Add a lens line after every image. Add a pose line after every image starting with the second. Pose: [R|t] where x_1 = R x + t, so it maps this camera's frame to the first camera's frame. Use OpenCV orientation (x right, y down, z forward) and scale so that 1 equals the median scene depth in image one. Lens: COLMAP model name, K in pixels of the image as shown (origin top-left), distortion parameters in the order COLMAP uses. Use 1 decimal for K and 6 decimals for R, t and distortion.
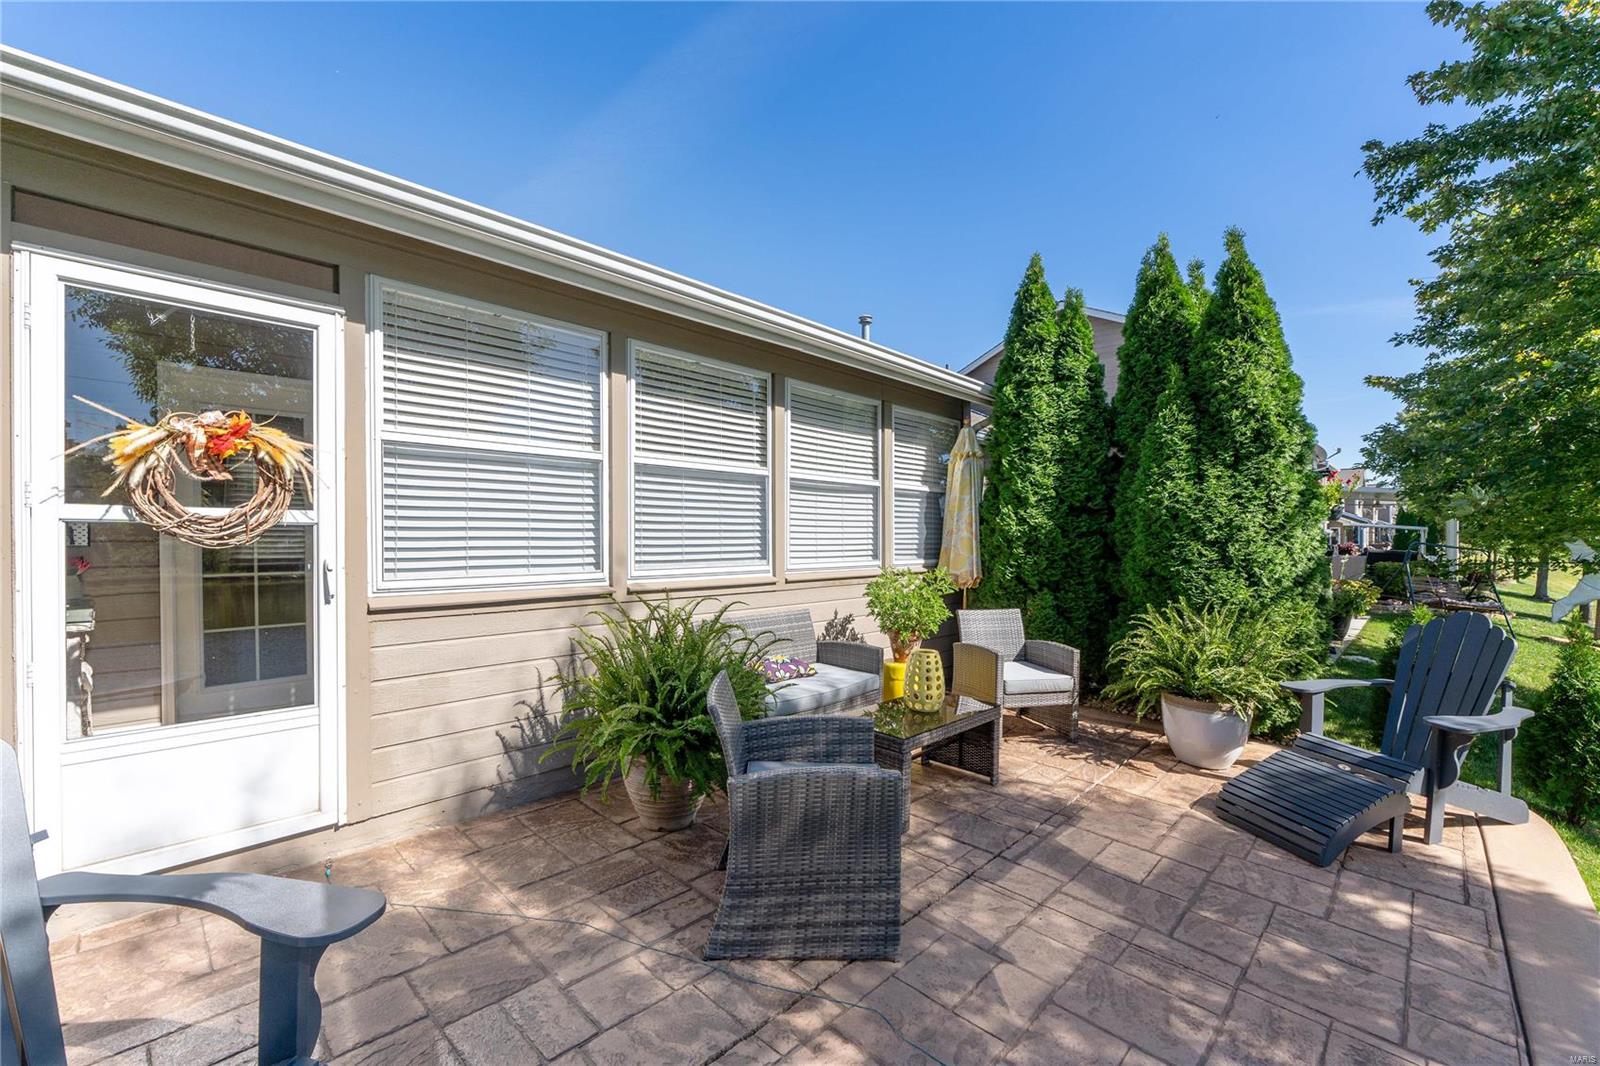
lens RADIAL K [[706.2, 0, 790.3], [0, 706.2, 553.8], [0, 0, 1]] dist [-0.000686, -0.000386]
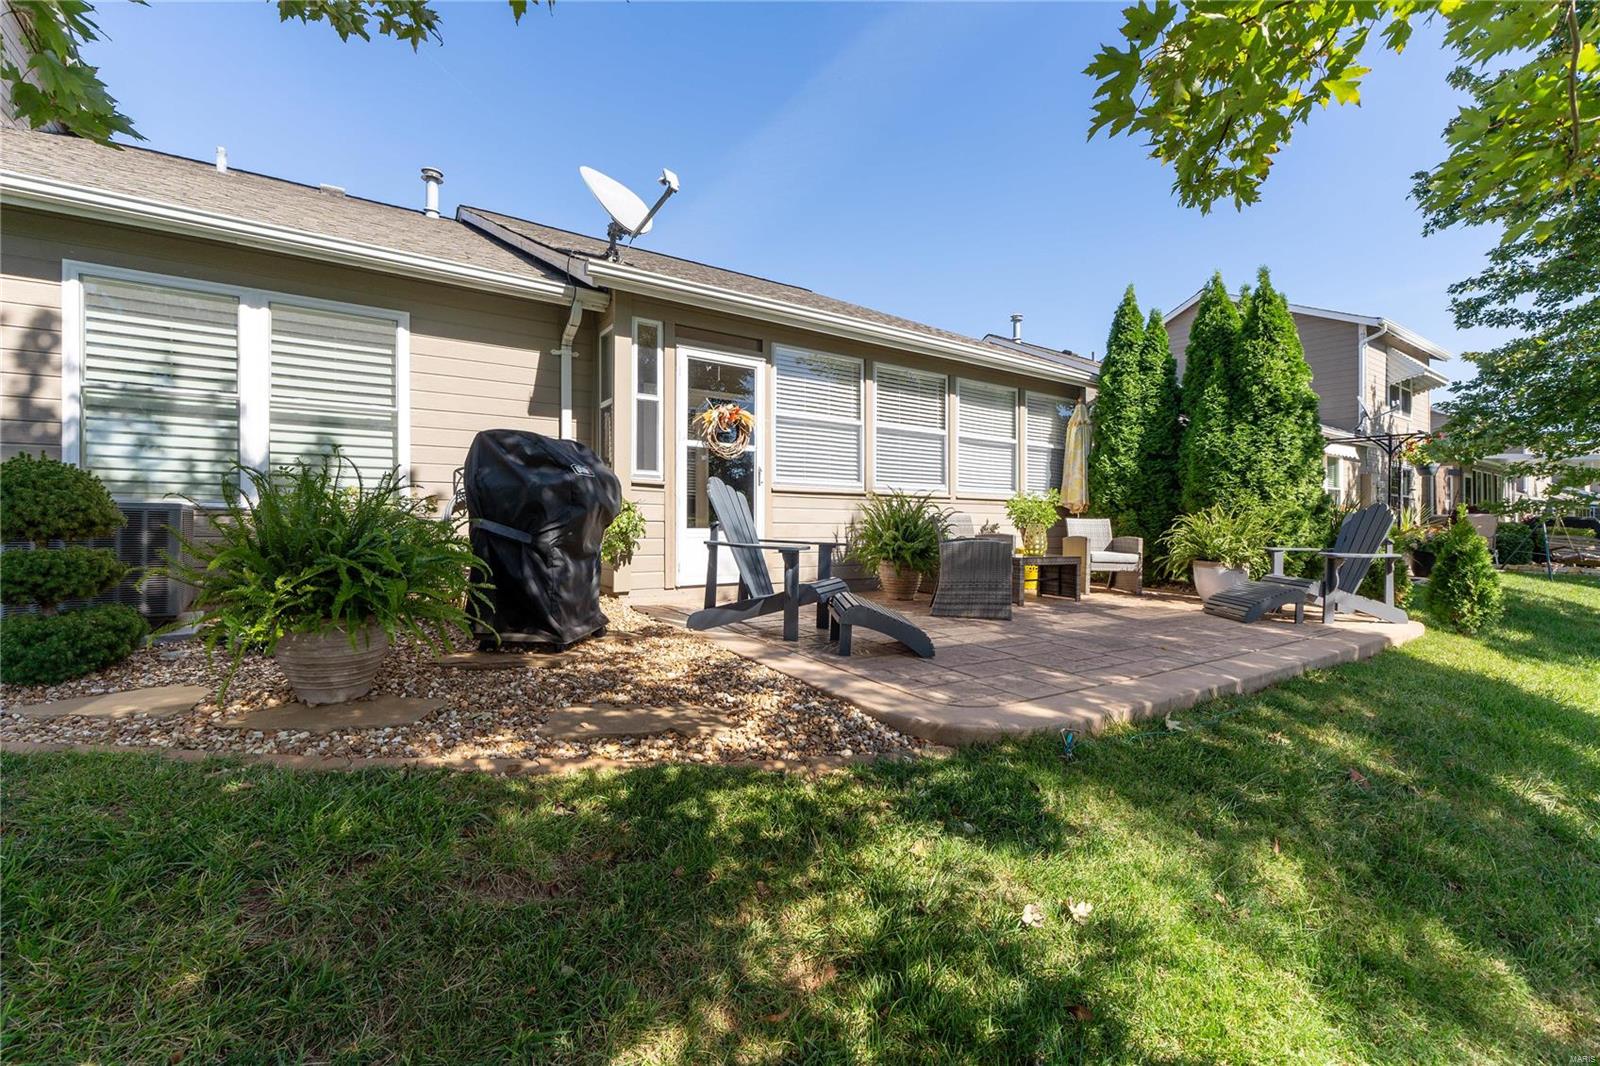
lens RADIAL K [[687.5, 0, 802.0], [0, 687.5, 537.2], [0, 0, 1]] dist [-0.004396, -0.000096]
pose [[0.979217, 0.005295, -0.202745, -0.032220], [-0.006516, 0.999964, -0.005356, 0.136027], [0.202709, 0.006566, 0.979217, -0.642390]]
